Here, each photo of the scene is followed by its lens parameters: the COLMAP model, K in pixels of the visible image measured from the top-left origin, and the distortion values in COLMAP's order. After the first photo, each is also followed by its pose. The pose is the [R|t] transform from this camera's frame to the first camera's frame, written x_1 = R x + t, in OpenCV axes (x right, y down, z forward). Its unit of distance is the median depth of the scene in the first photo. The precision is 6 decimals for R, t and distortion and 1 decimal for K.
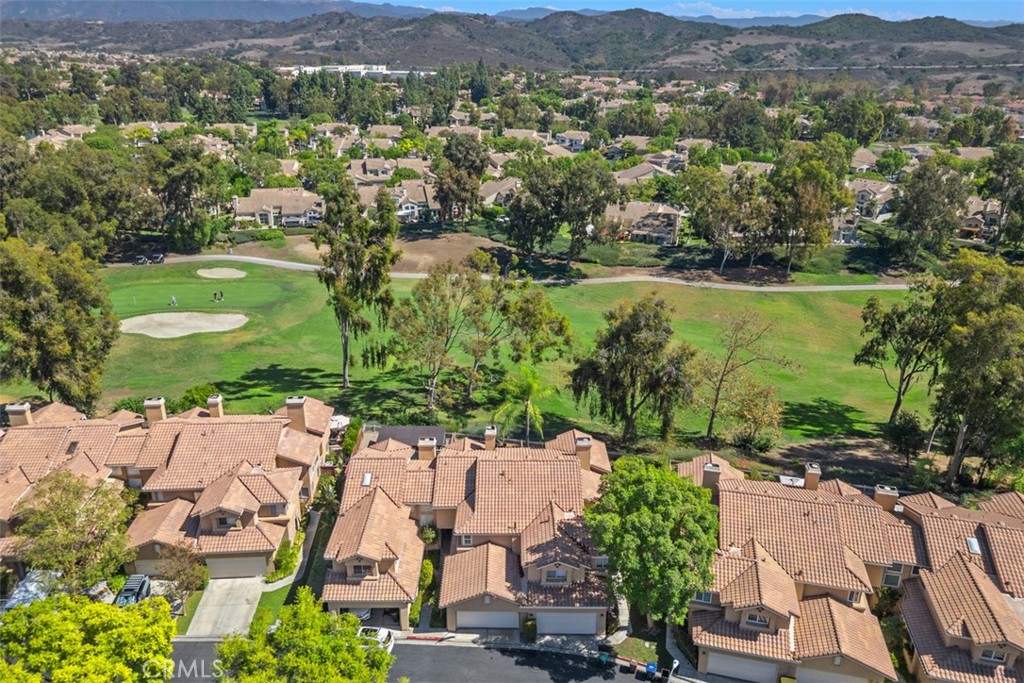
lens RADIAL K [[685.8, 0, 512.0], [0, 685.8, 341.5], [0, 0, 1]] dist [-0.001619, -0.001766]
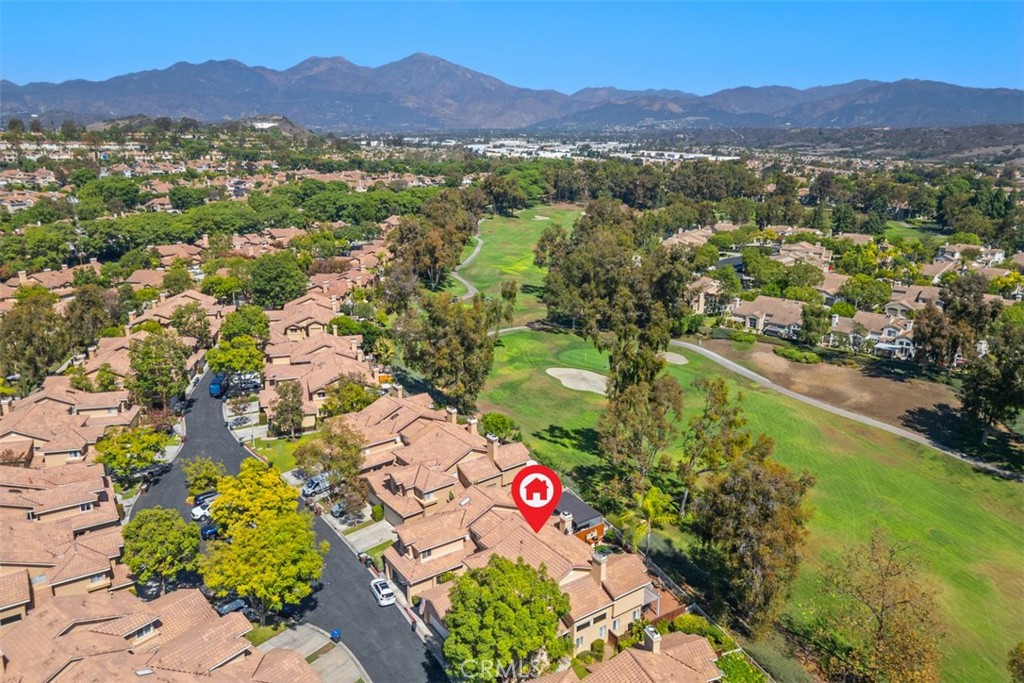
lens RADIAL K [[685.8, 0, 512.0], [0, 685.8, 341.5], [0, 0, 1]] dist [-0.001619, -0.001766]
pose [[0.552991, 0.219215, -0.803832, 0.381085], [-0.325856, 0.944826, 0.033495, -0.077373], [0.766823, 0.243411, 0.593913, 0.081700]]
